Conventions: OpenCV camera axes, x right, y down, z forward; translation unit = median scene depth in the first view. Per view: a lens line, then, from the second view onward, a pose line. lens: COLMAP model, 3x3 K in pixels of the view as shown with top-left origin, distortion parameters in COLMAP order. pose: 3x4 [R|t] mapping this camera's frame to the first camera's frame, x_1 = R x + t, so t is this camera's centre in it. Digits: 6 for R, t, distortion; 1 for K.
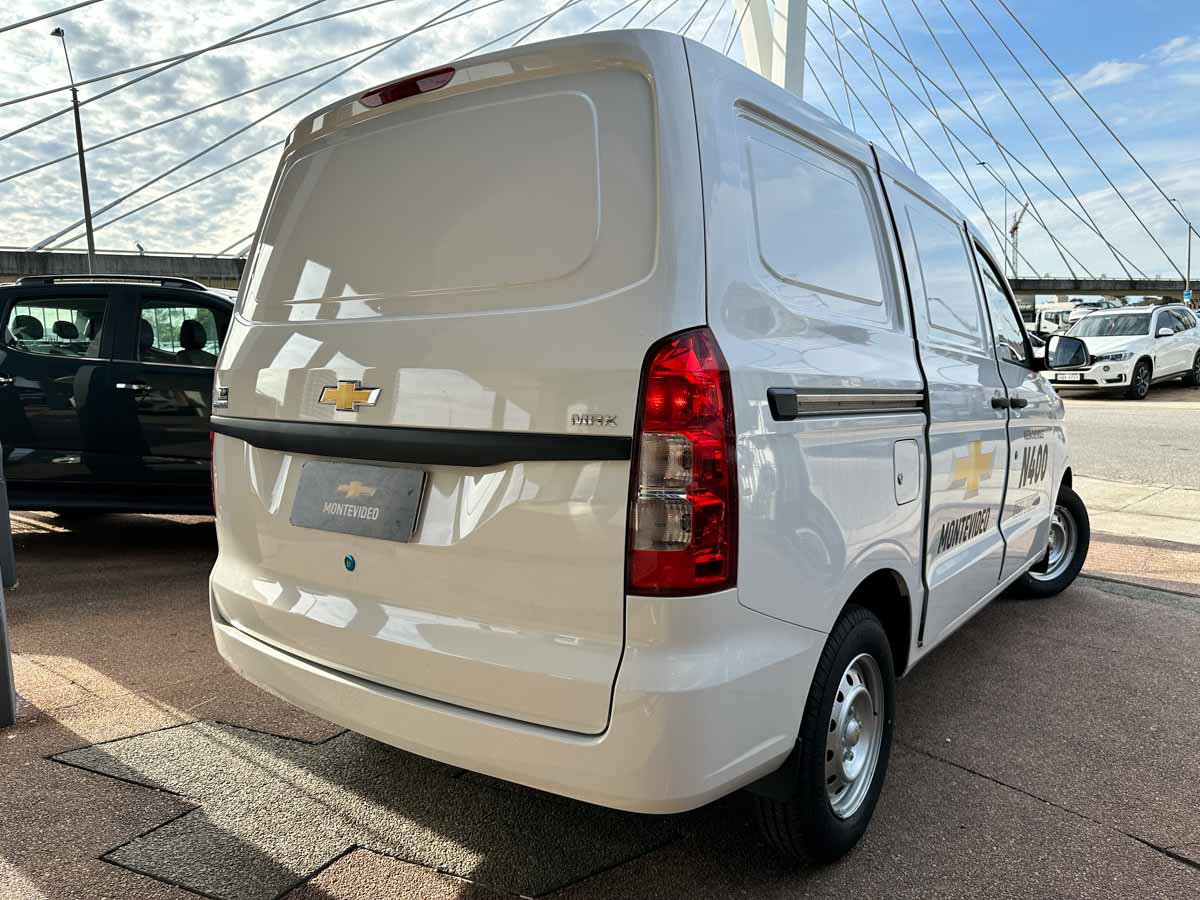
lens RADIAL K [[844.3, 0, 598.1], [0, 844.3, 451.1], [0, 0, 1]] dist [0.002775, -0.006898]
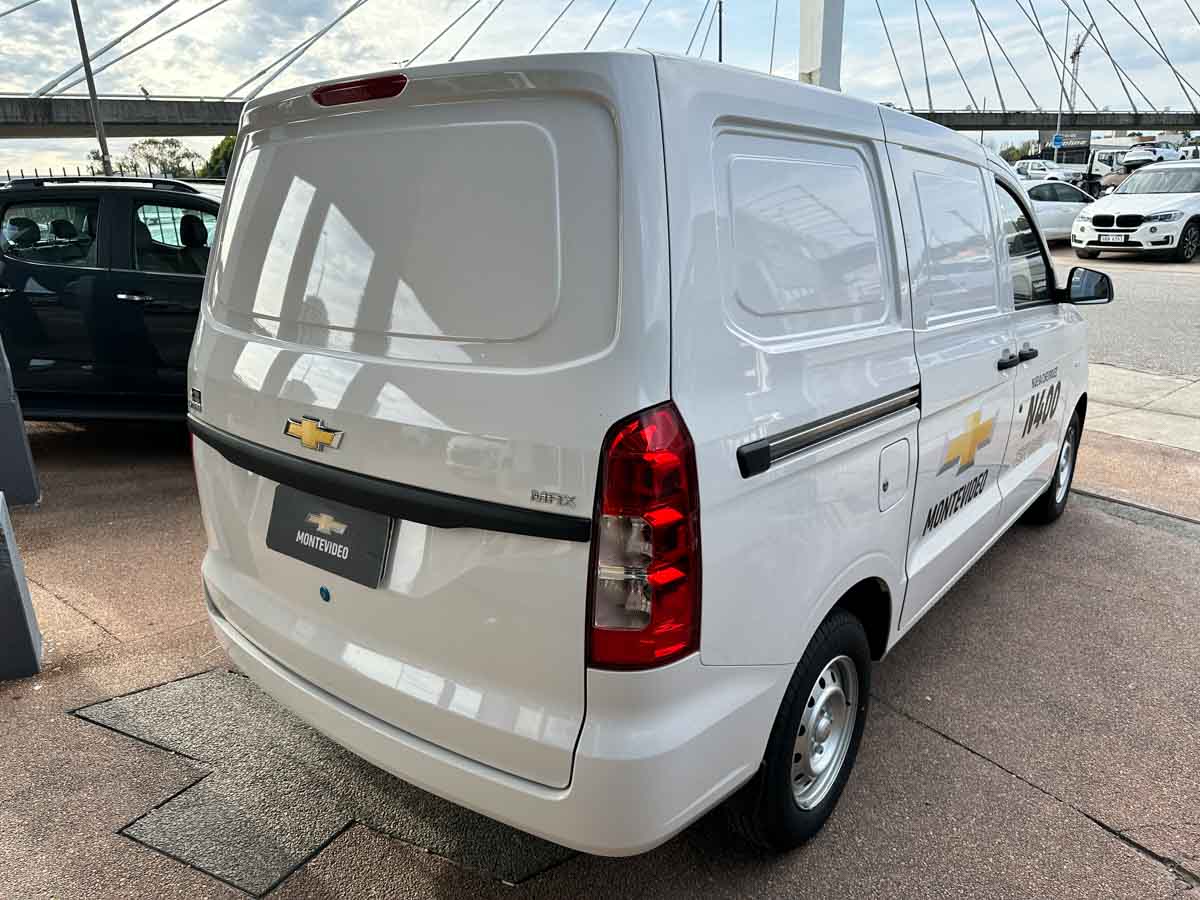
lens RADIAL K [[841.1, 0, 602.1], [0, 841.1, 451.0], [0, 0, 1]] dist [0.007765, -0.011013]
pose [[0.999648, 0.005480, -0.025971, 0.049203], [-0.000763, 0.983984, 0.178253, -0.169384], [0.026532, -0.178171, 0.983642, 0.033168]]
